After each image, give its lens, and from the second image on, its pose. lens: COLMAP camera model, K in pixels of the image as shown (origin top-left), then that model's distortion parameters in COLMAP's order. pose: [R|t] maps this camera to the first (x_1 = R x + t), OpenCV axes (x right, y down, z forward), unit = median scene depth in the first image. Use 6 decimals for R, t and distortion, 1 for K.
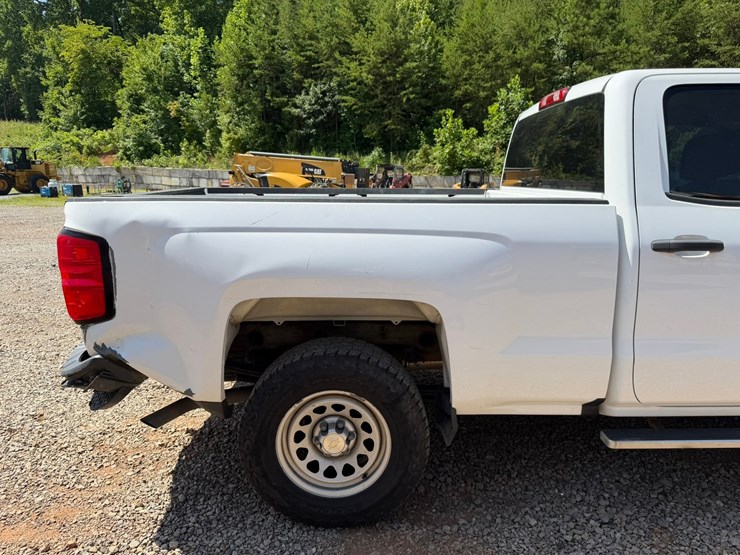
lens RADIAL K [[526.6, 0, 370.7], [0, 526.6, 278.3], [0, 0, 1]] dist [0.019472, -0.027280]
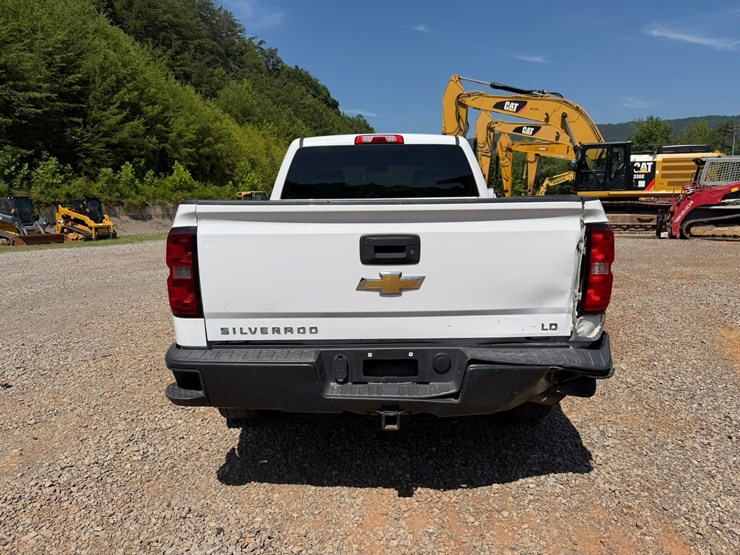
lens RADIAL K [[528.8, 0, 368.4], [0, 528.8, 277.3], [0, 0, 1]] dist [0.012724, -0.020881]
pose [[0.019710, -0.146404, 0.989029, -0.090897], [0.202096, 0.969384, 0.139468, -0.012871], [-0.979167, 0.197130, 0.048695, 0.077651]]
